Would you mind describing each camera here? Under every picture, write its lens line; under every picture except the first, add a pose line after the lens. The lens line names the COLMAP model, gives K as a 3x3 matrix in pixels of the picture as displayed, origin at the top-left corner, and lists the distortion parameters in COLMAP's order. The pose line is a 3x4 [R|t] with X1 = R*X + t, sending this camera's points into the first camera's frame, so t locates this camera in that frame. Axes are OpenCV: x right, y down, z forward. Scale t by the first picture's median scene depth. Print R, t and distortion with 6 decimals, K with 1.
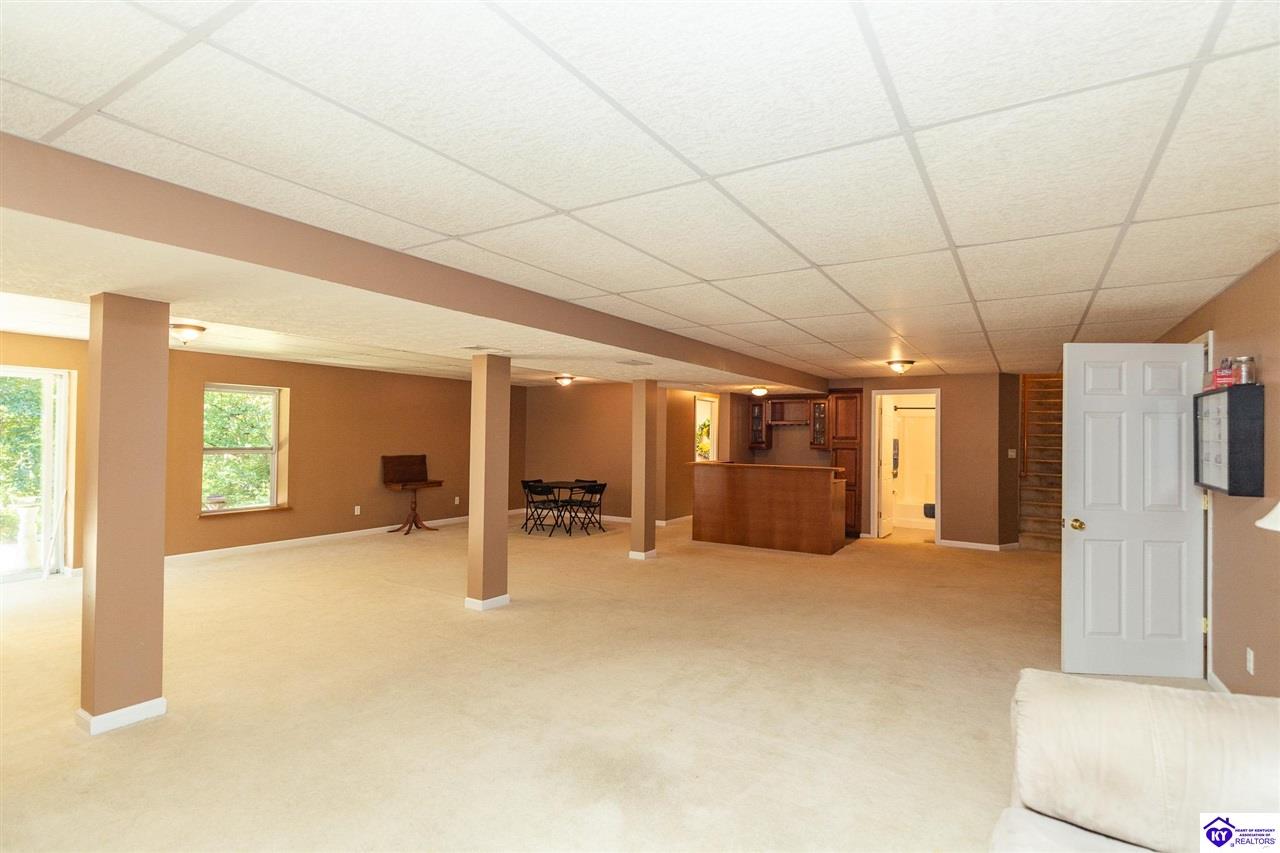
lens RADIAL K [[605.0, 0, 640.0], [0, 605.0, 426.5], [0, 0, 1]] dist [0.100715, 0.000189]
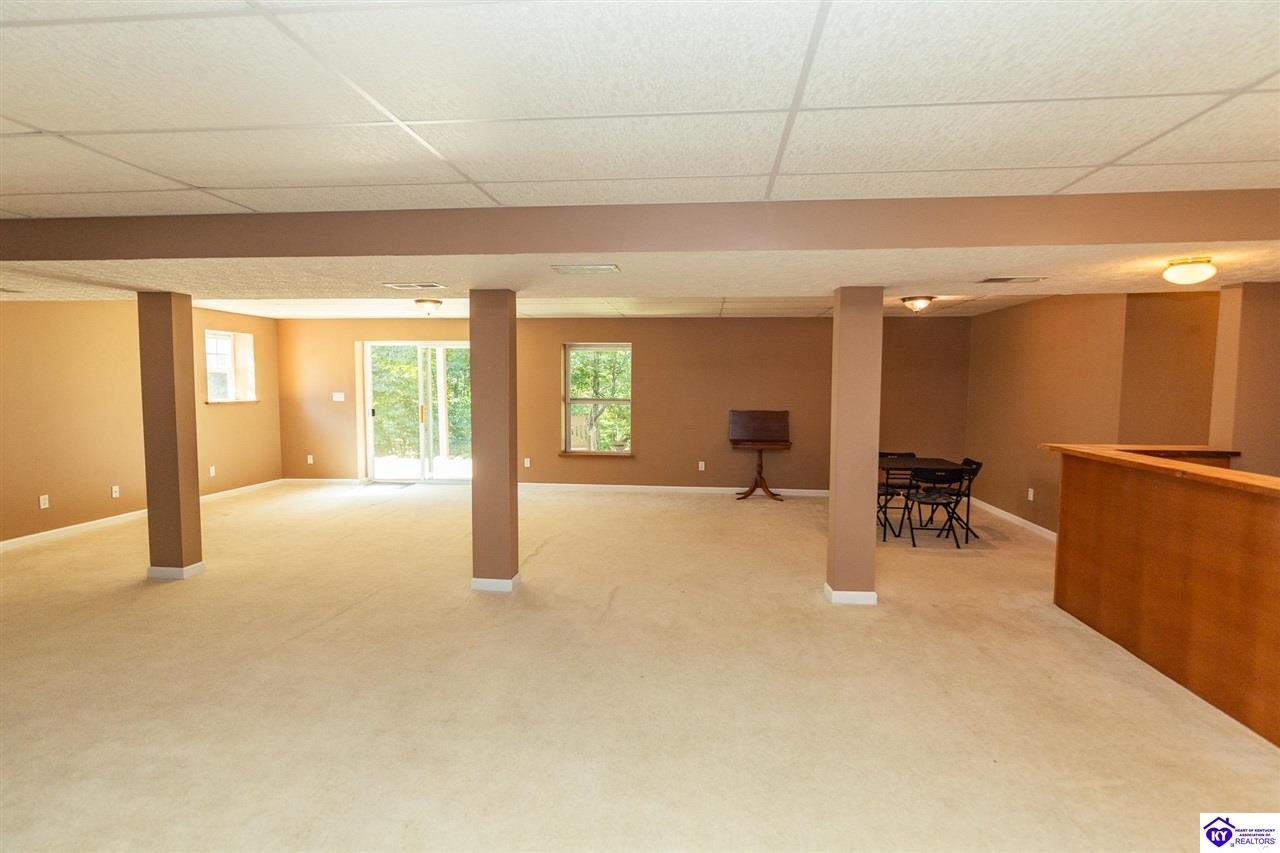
lens RADIAL K [[633.5, 0, 635.4], [0, 633.5, 418.2], [0, 0, 1]] dist [0.001390, 0.000832]
pose [[0.435892, 0.042618, -0.898989, 0.375626], [0.015251, 0.998385, 0.054725, 0.005307], [0.899870, -0.037565, 0.434538, 0.468089]]
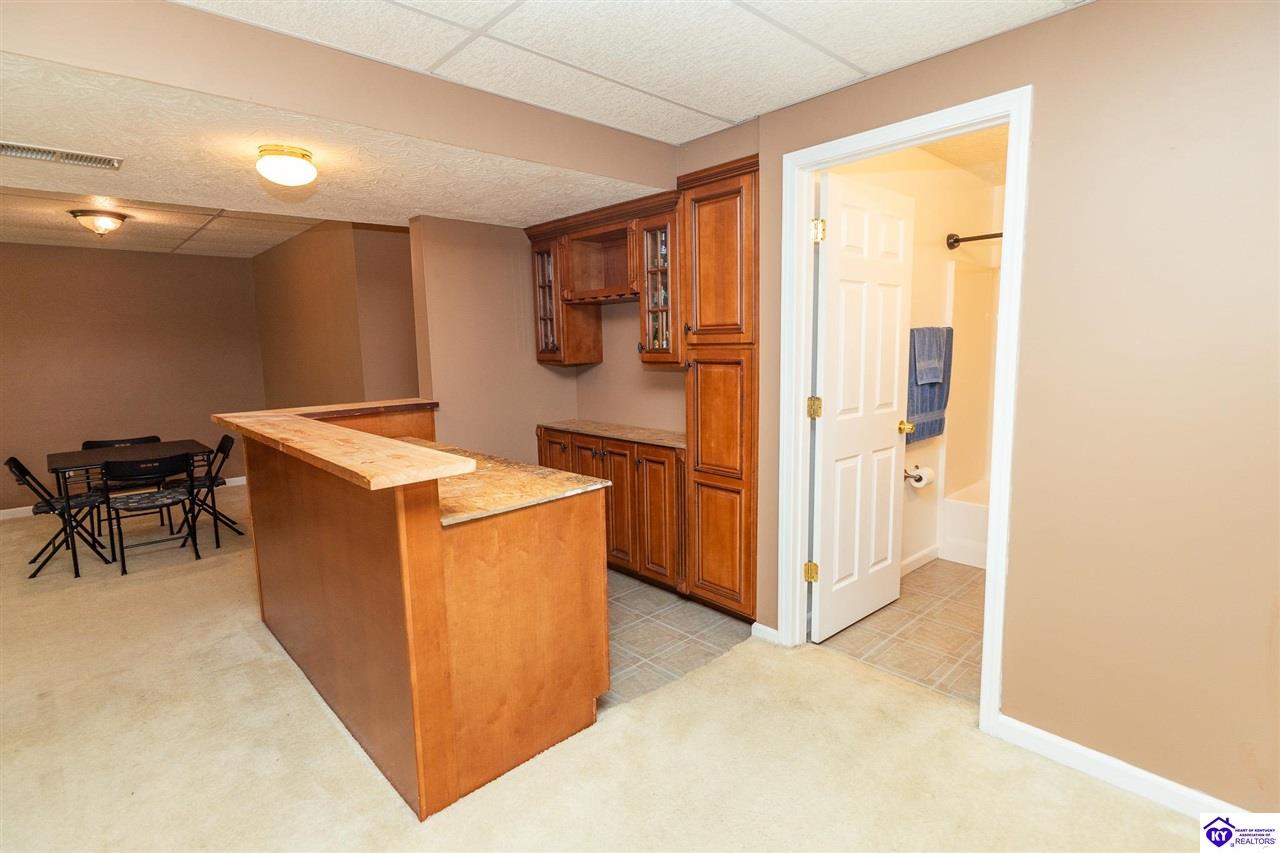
lens RADIAL K [[617.4, 0, 645.1], [0, 617.4, 424.8], [0, 0, 1]] dist [-0.001201, 0.001586]
pose [[0.965276, 0.004565, -0.261192, 0.397038], [0.035237, 0.988434, 0.147500, 0.019539], [0.258845, -0.151582, 0.953951, 0.701752]]
